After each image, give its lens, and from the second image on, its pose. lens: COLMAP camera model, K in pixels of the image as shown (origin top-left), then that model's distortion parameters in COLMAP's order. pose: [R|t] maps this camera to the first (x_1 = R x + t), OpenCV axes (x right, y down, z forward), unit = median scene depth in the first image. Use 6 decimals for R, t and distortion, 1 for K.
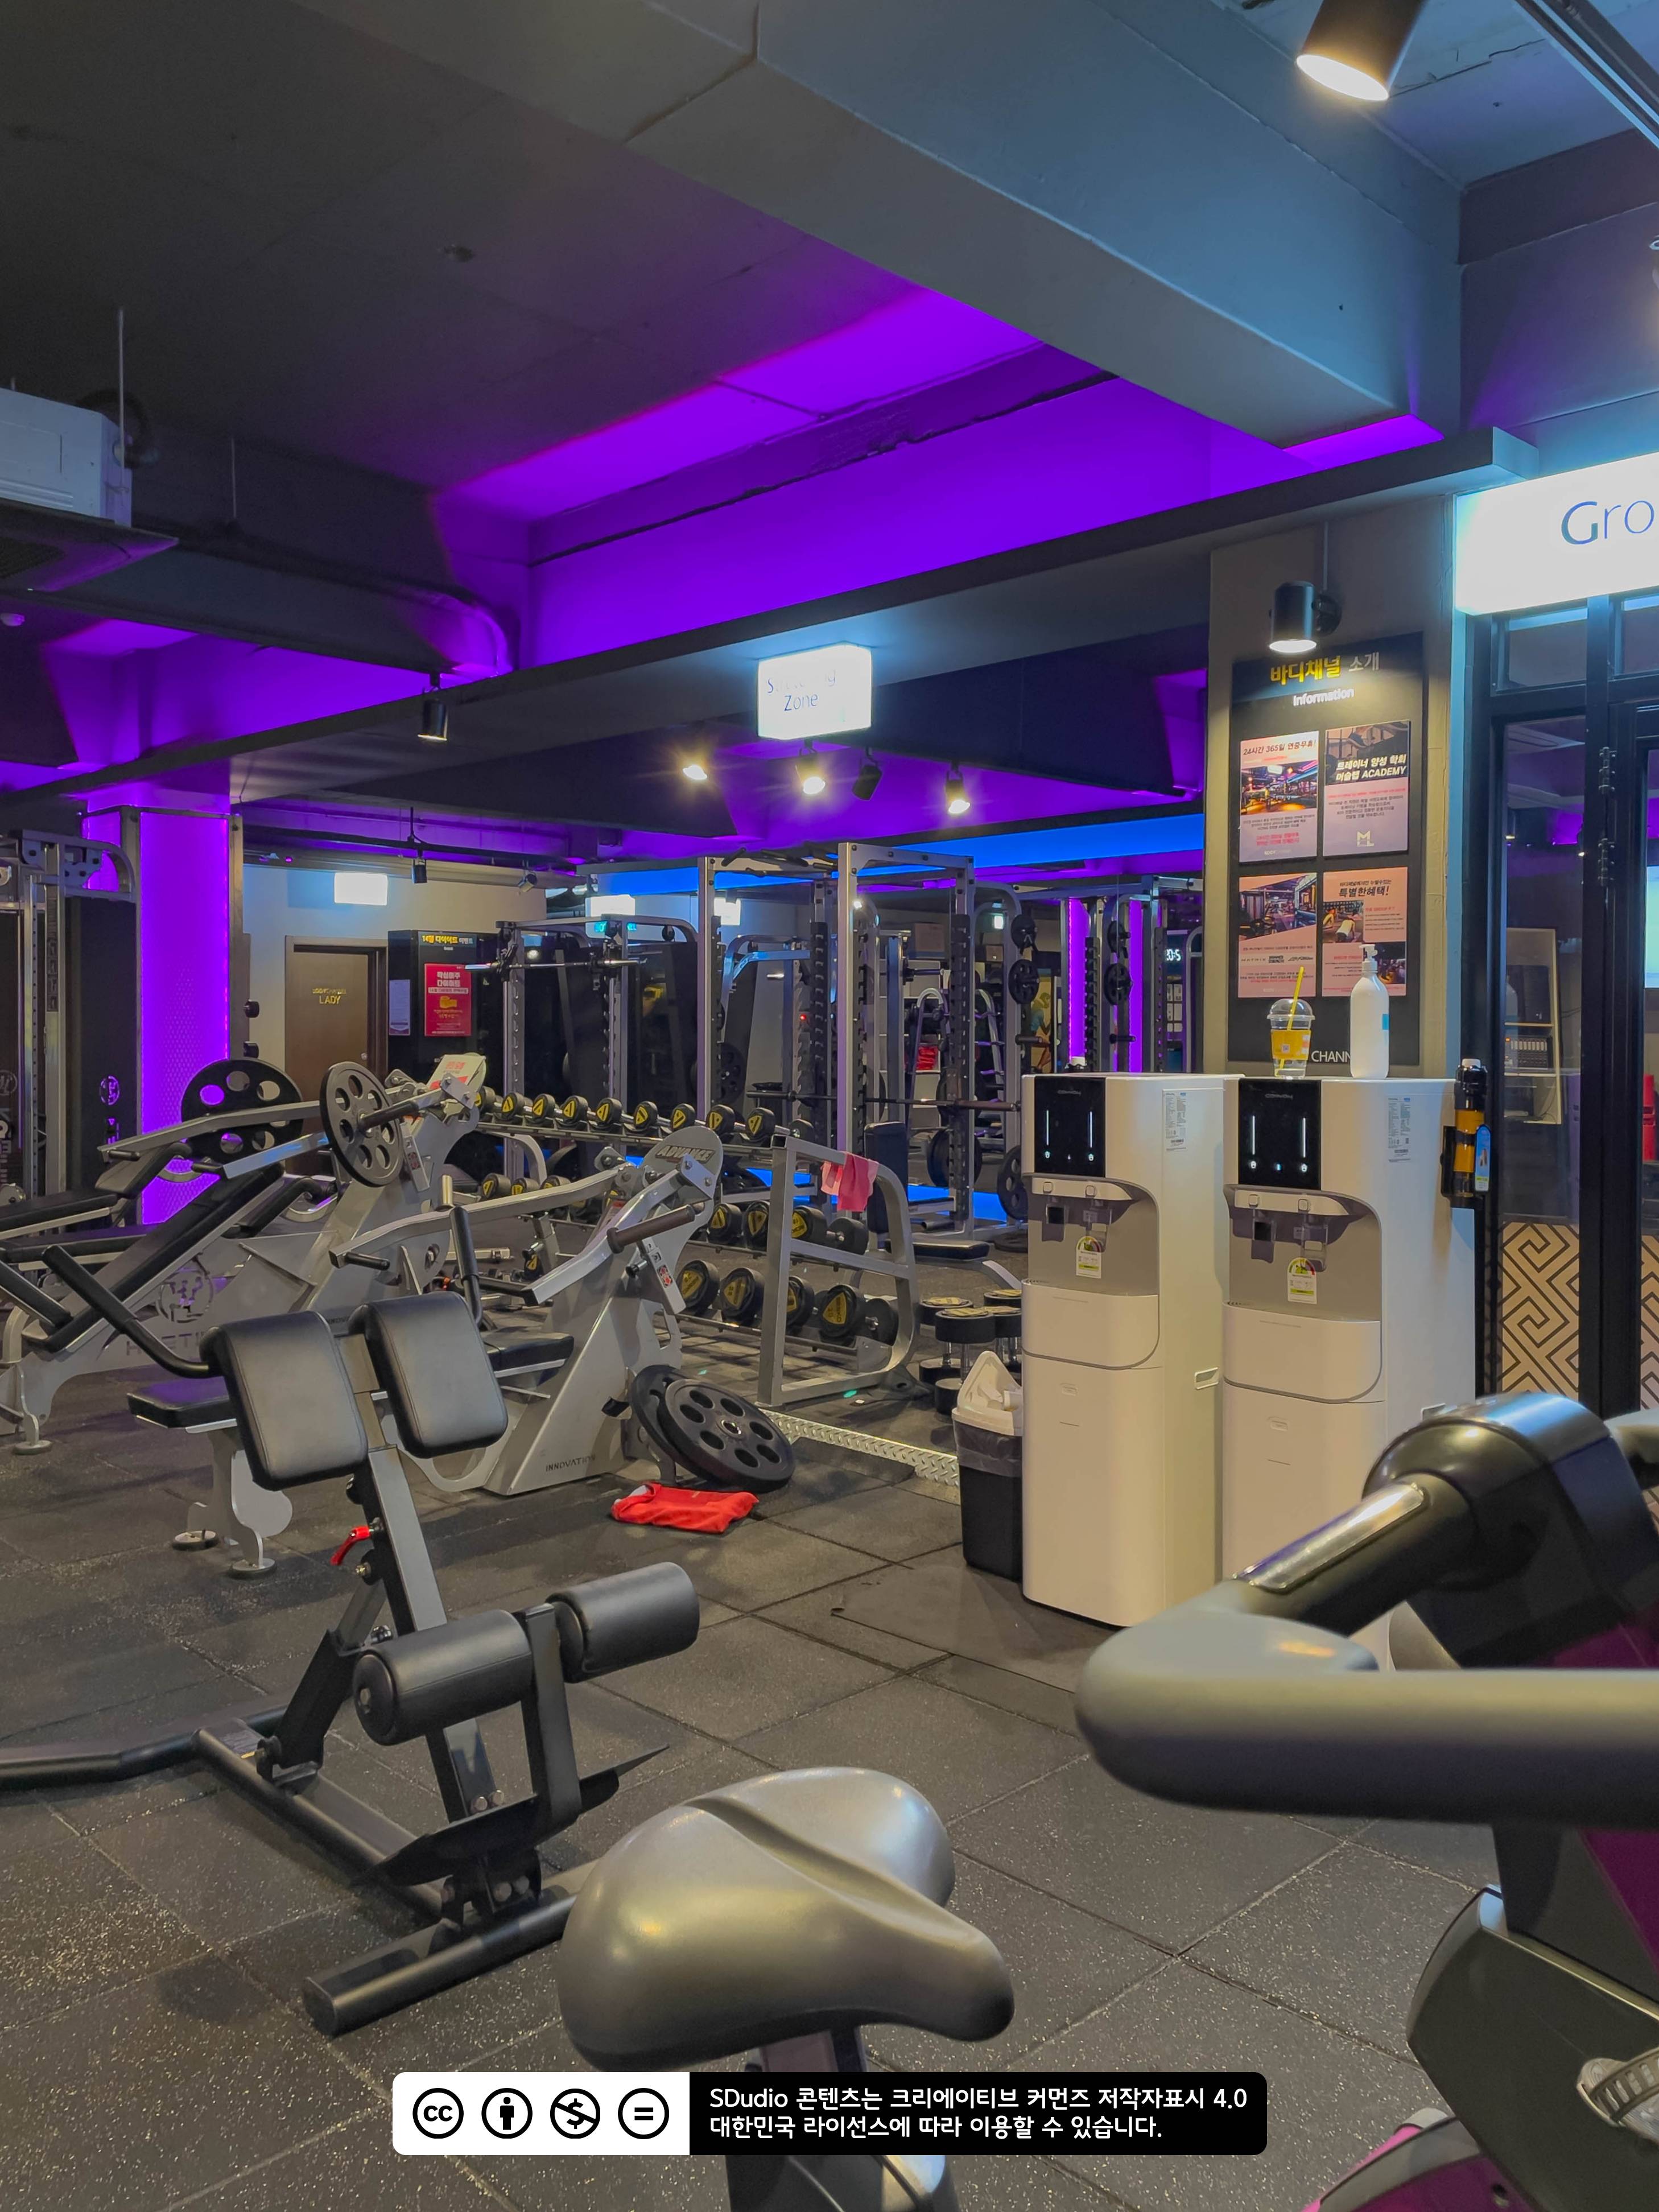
lens RADIAL K [[1706.1, 0, 829.6], [0, 1706.1, 1100.5], [0, 0, 1]] dist [0.063676, -0.011352]
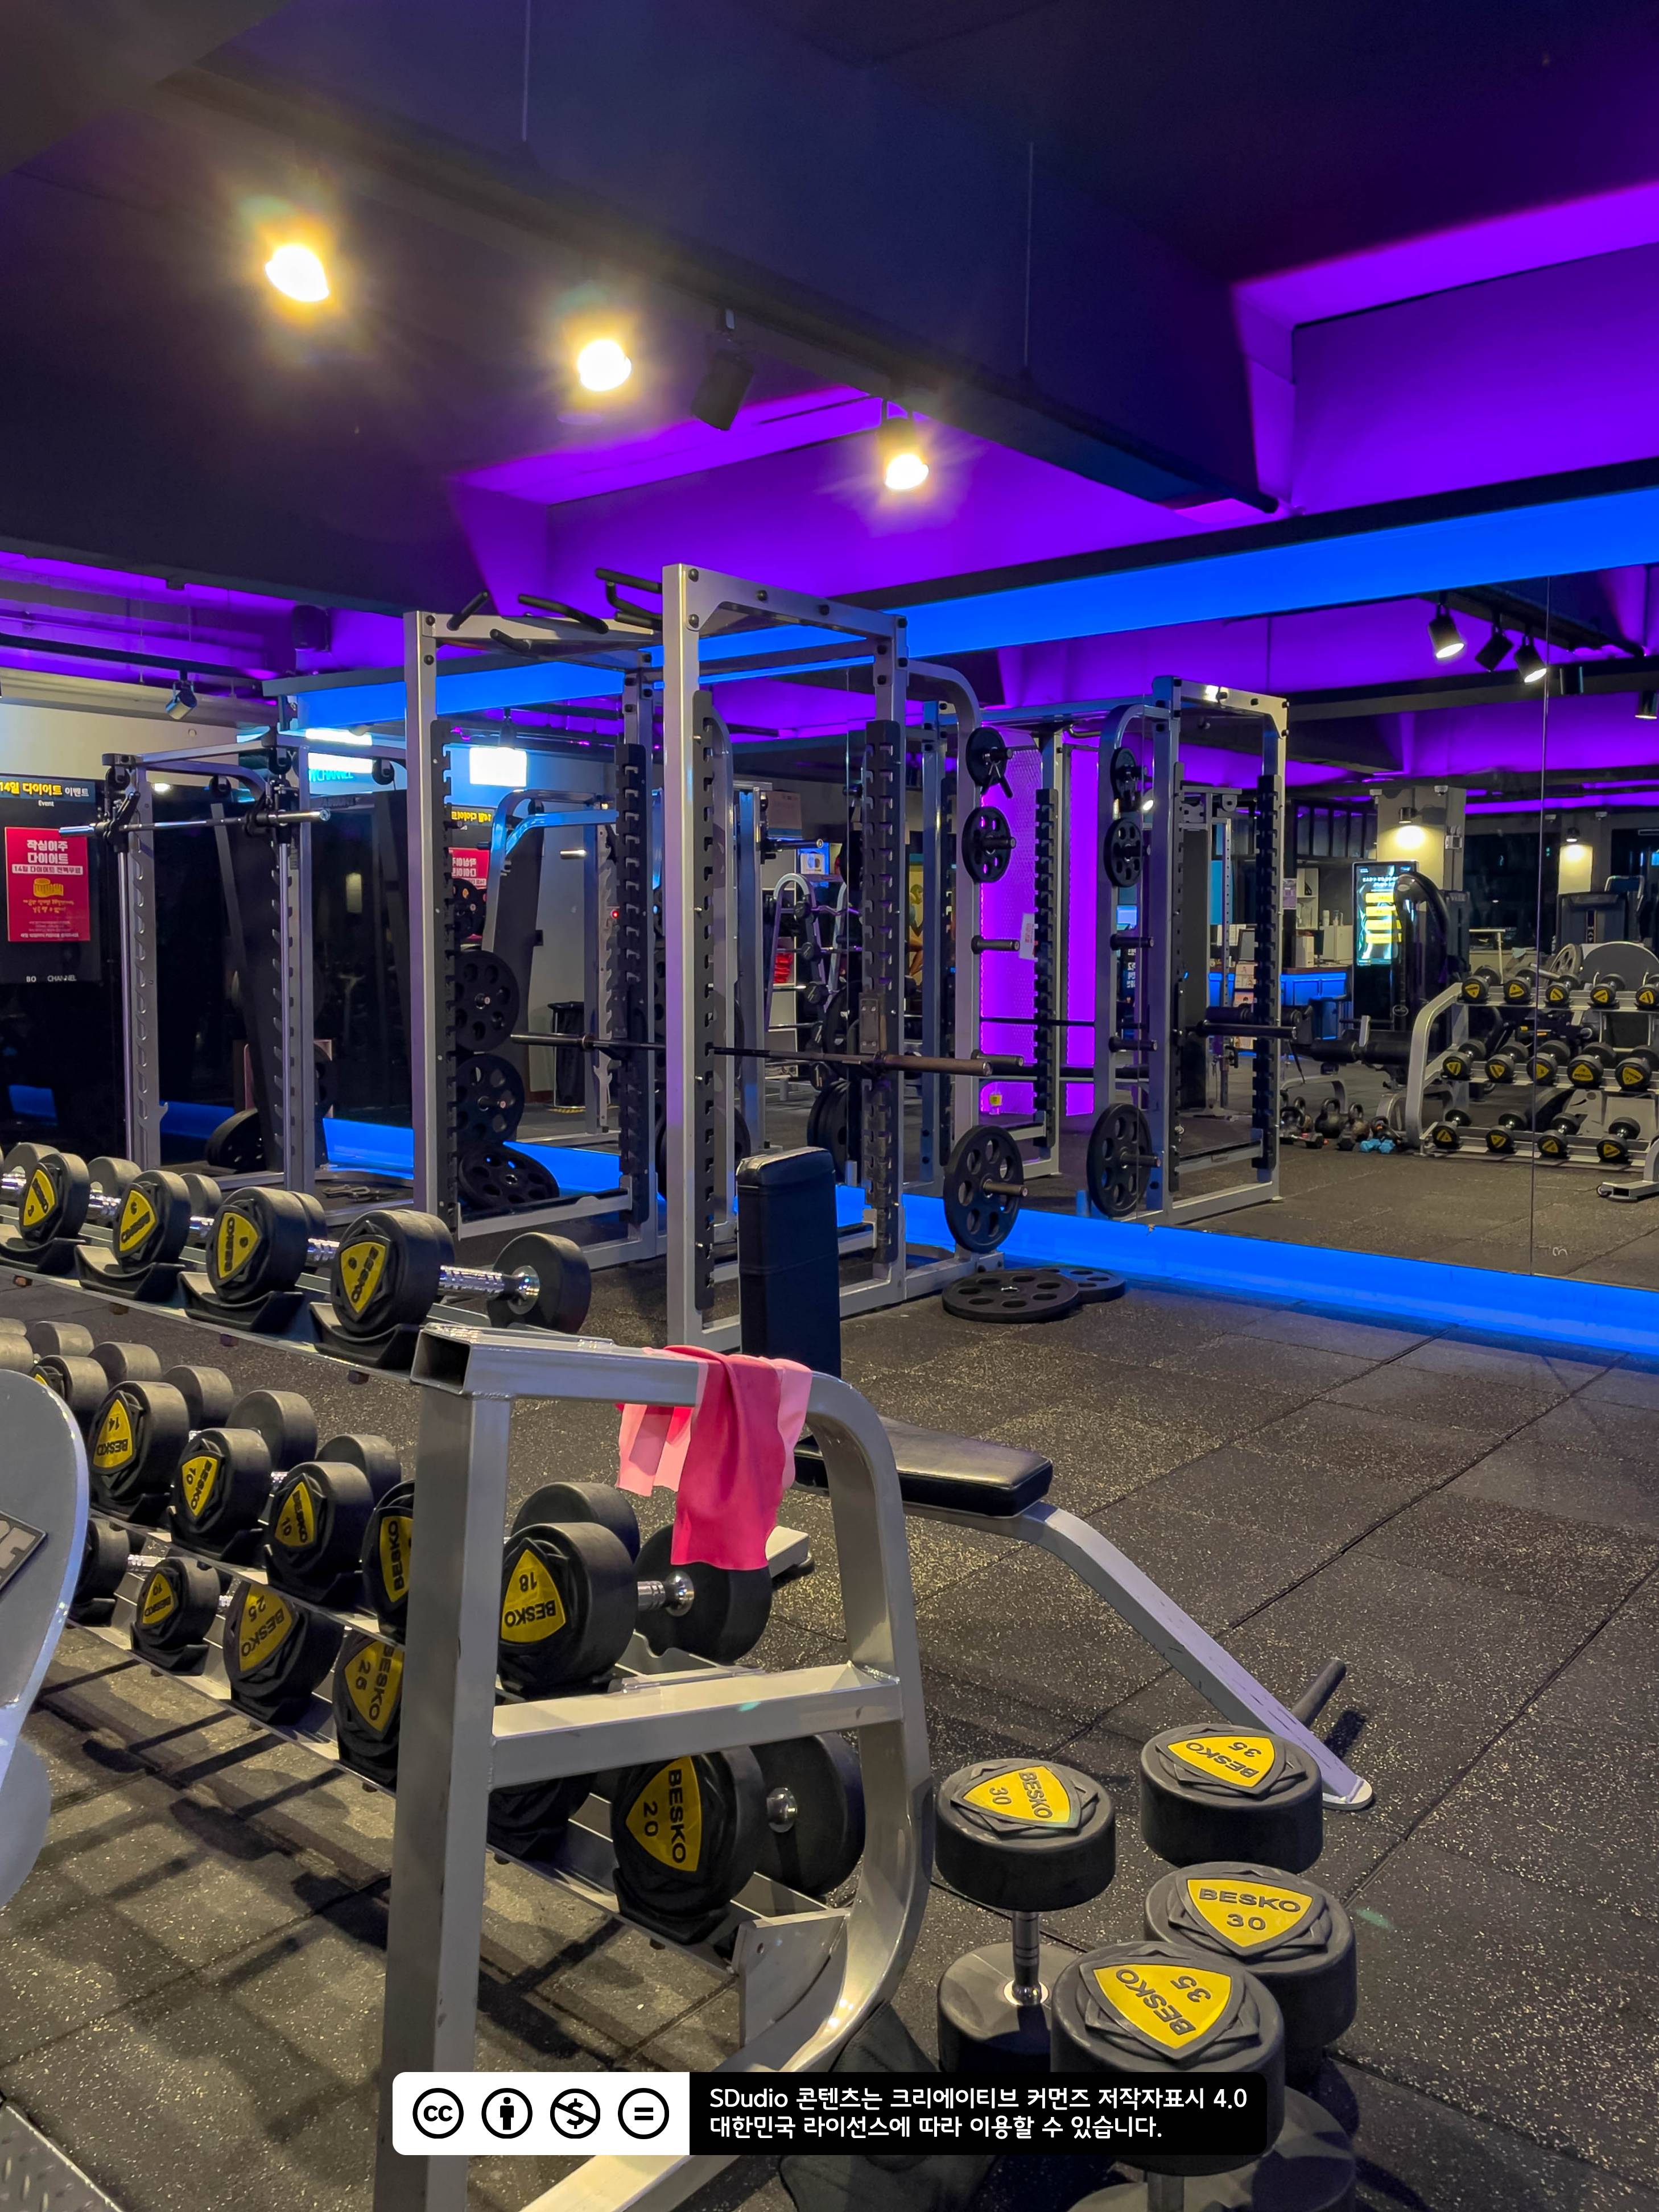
lens RADIAL K [[1706.1, 0, 814.3], [0, 1706.1, 1051.4], [0, 0, 1]] dist [0.063676, -0.011352]
pose [[0.995721, -0.009859, 0.091883, 0.001340], [0.007265, 0.999567, 0.028531, -0.013902], [-0.092125, -0.027741, 0.995361, 0.357604]]
